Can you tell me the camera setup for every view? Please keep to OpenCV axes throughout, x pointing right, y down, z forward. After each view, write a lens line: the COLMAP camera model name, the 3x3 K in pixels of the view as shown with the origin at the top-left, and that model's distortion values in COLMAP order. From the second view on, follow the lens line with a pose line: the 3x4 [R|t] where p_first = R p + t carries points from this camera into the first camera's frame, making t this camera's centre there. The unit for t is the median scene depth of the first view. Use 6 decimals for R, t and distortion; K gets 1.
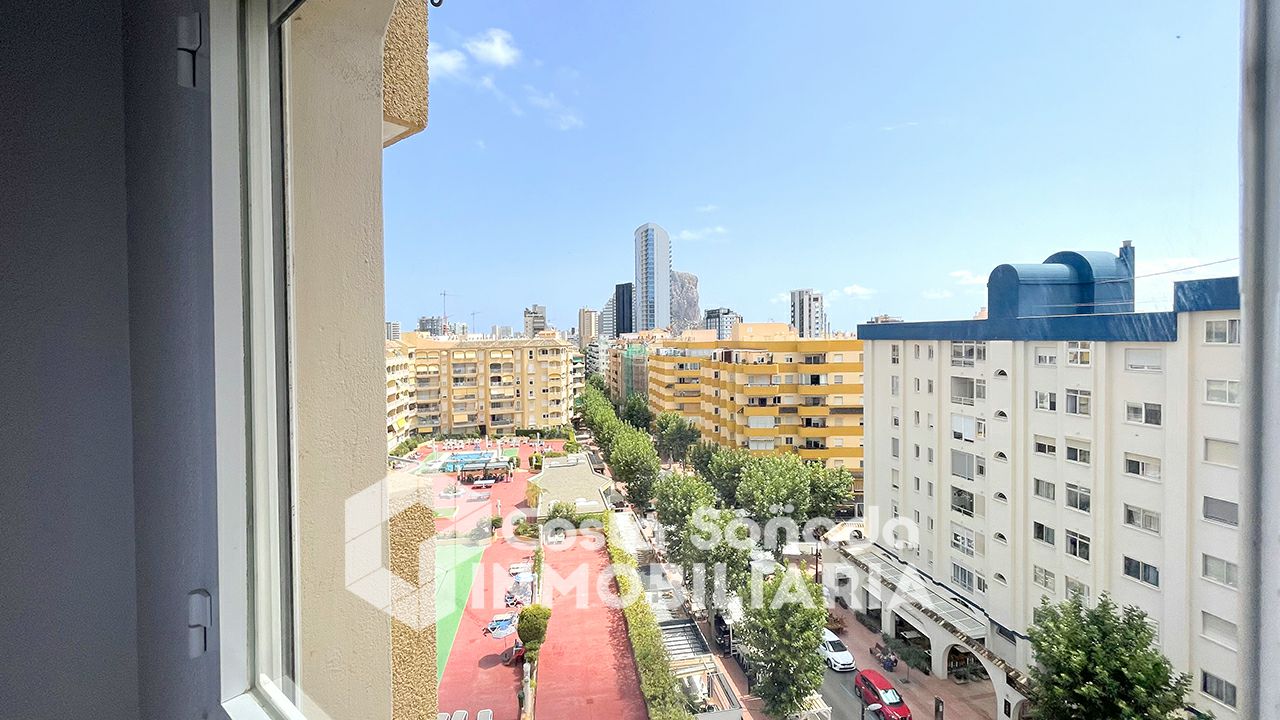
lens RADIAL K [[496.1, 0, 627.0], [0, 496.1, 343.6], [0, 0, 1]] dist [-0.006514, 0.001117]
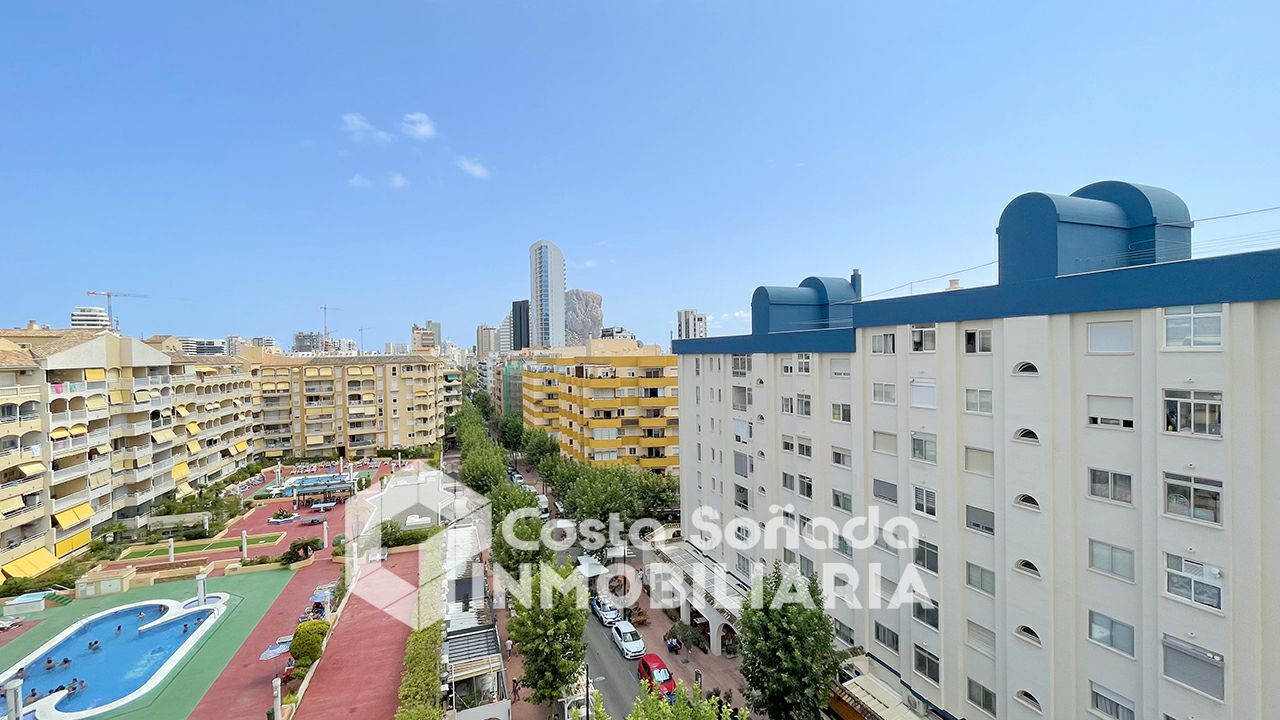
lens RADIAL K [[496.1, 0, 623.4], [0, 496.1, 361.4], [0, 0, 1]] dist [-0.006514, 0.001117]
pose [[0.984037, 0.000266, 0.177961, 0.120132], [-0.000007, 0.999999, -0.001457, 0.006954], [-0.177962, 0.001432, 0.984036, -0.035147]]
